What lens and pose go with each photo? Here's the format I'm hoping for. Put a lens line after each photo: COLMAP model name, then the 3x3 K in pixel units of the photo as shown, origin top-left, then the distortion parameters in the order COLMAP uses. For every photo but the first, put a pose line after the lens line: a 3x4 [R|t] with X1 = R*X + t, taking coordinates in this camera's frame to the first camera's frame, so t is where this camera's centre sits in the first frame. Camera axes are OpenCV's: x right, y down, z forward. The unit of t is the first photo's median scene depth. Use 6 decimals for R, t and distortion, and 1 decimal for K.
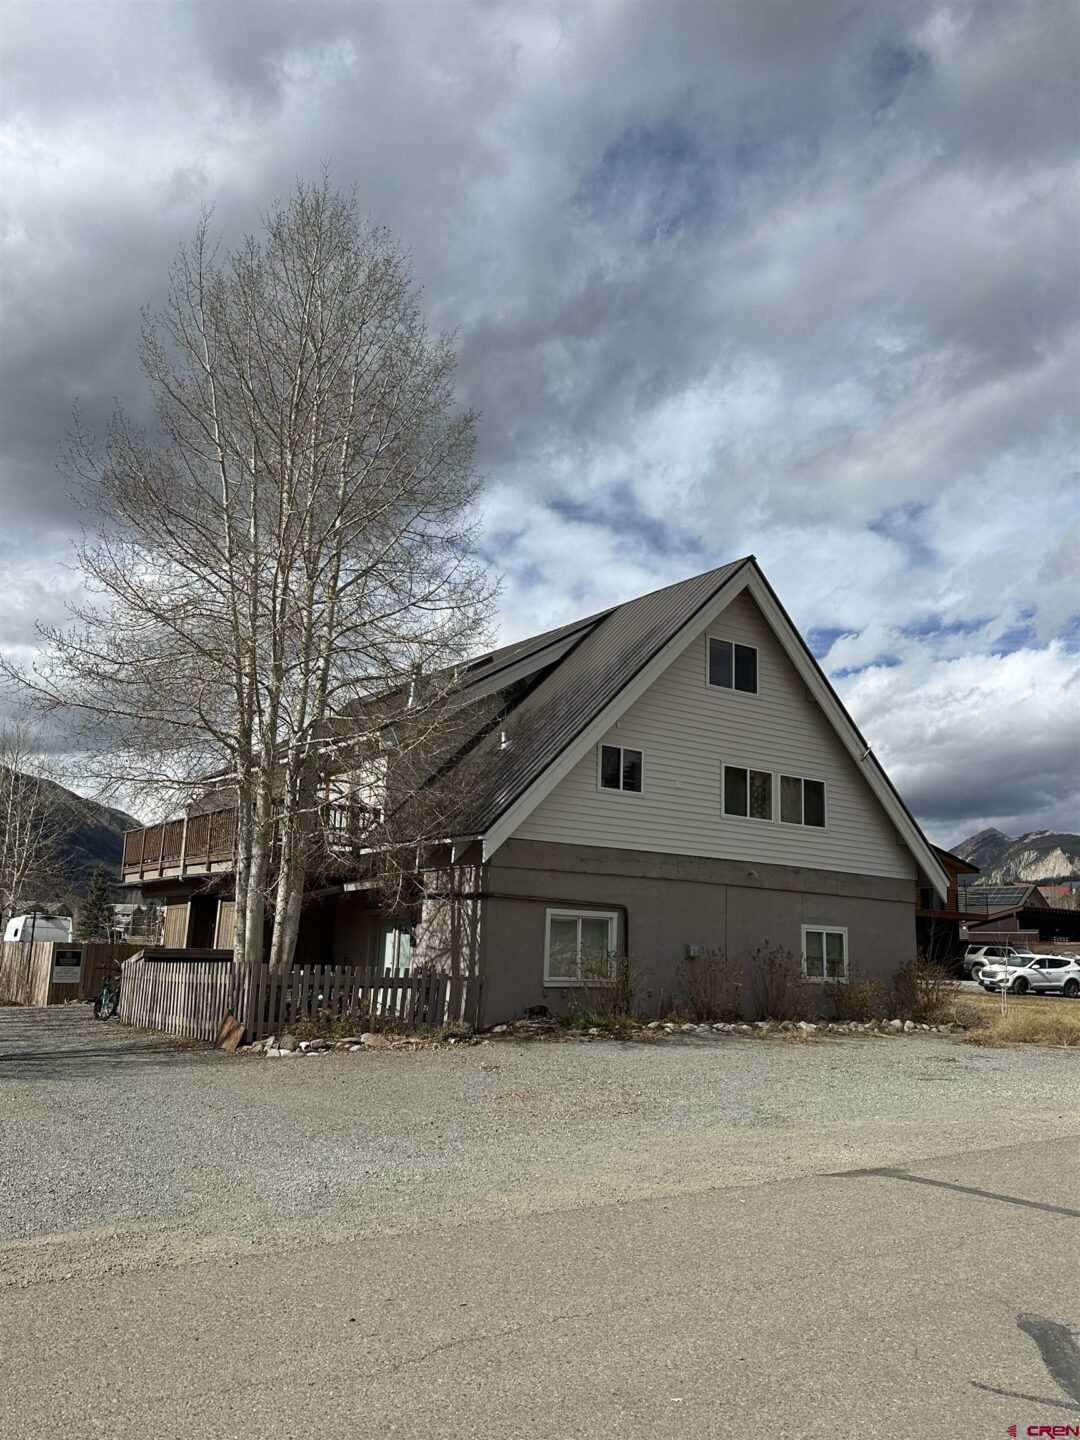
lens RADIAL K [[1147.9, 0, 540.0], [0, 1147.9, 720.0], [0, 0, 1]] dist [0.090502, -0.116256]
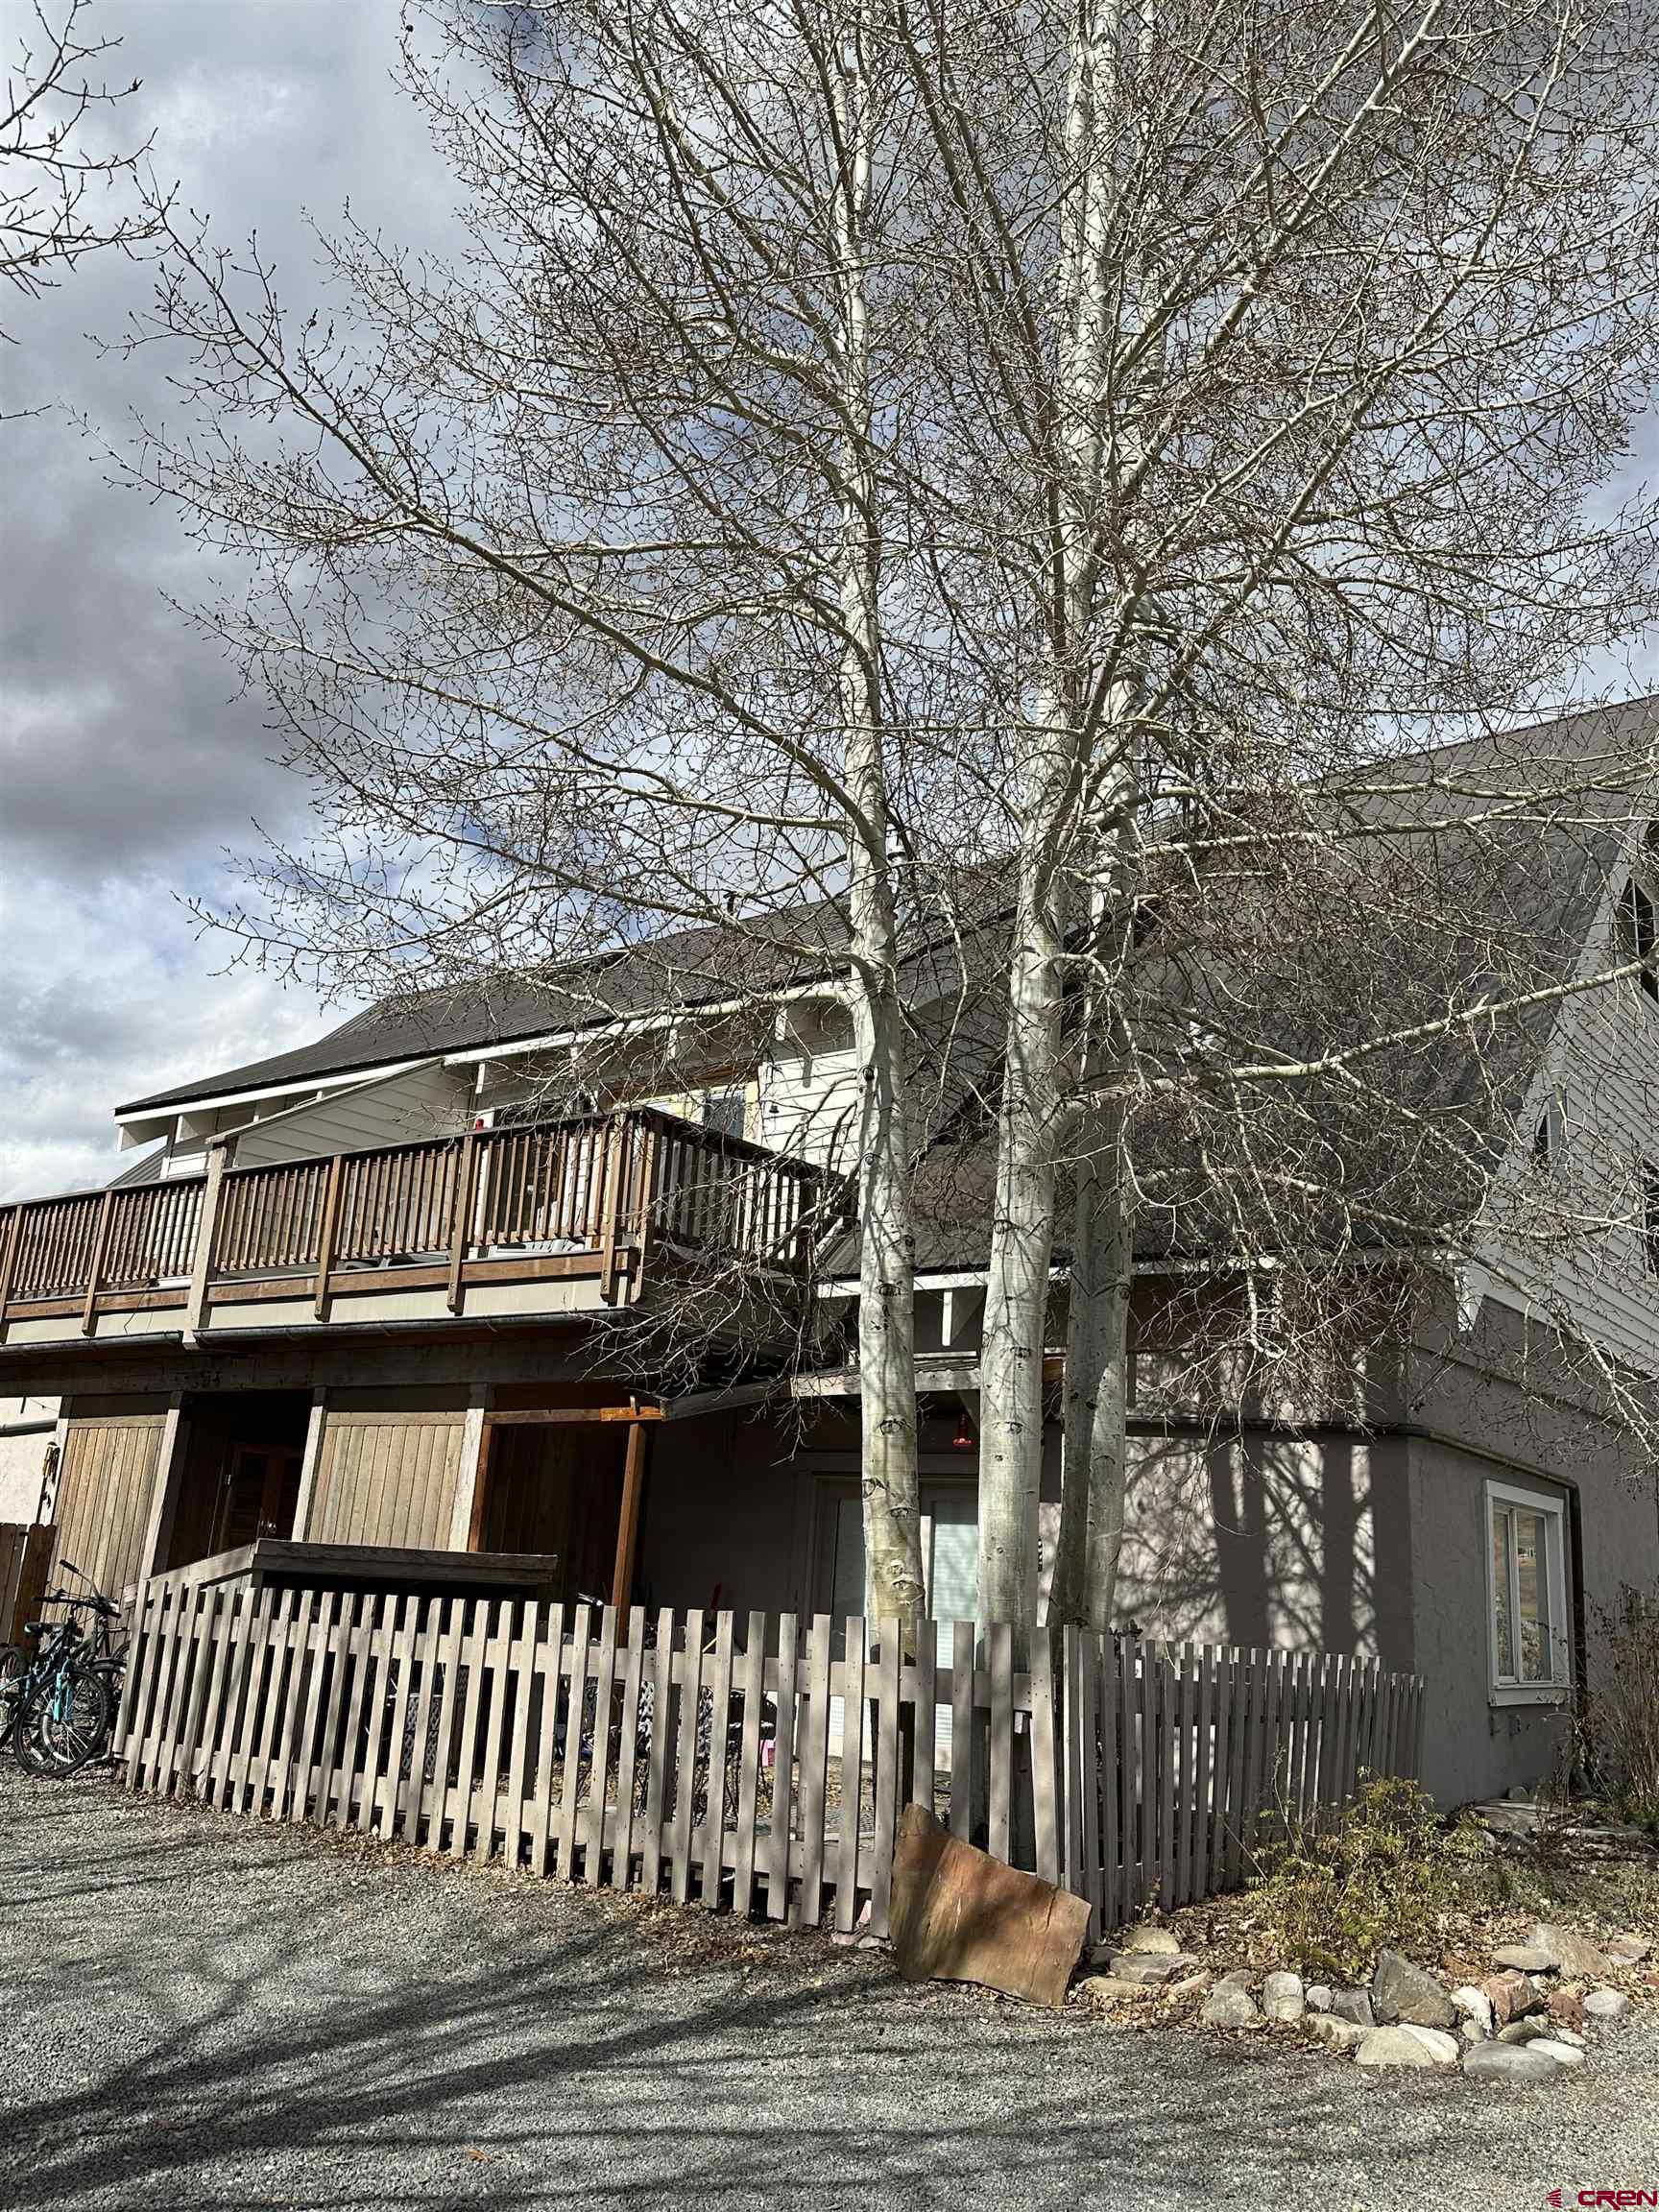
lens RADIAL K [[1763.3, 0, 829.5], [0, 1763.3, 1106.0], [0, 0, 1]] dist [0.090502, -0.116256]
pose [[0.957574, 0.103285, 0.269044, -0.345323], [-0.090702, 0.994139, -0.058824, 0.099947], [-0.273543, 0.031925, 0.961330, 0.524372]]
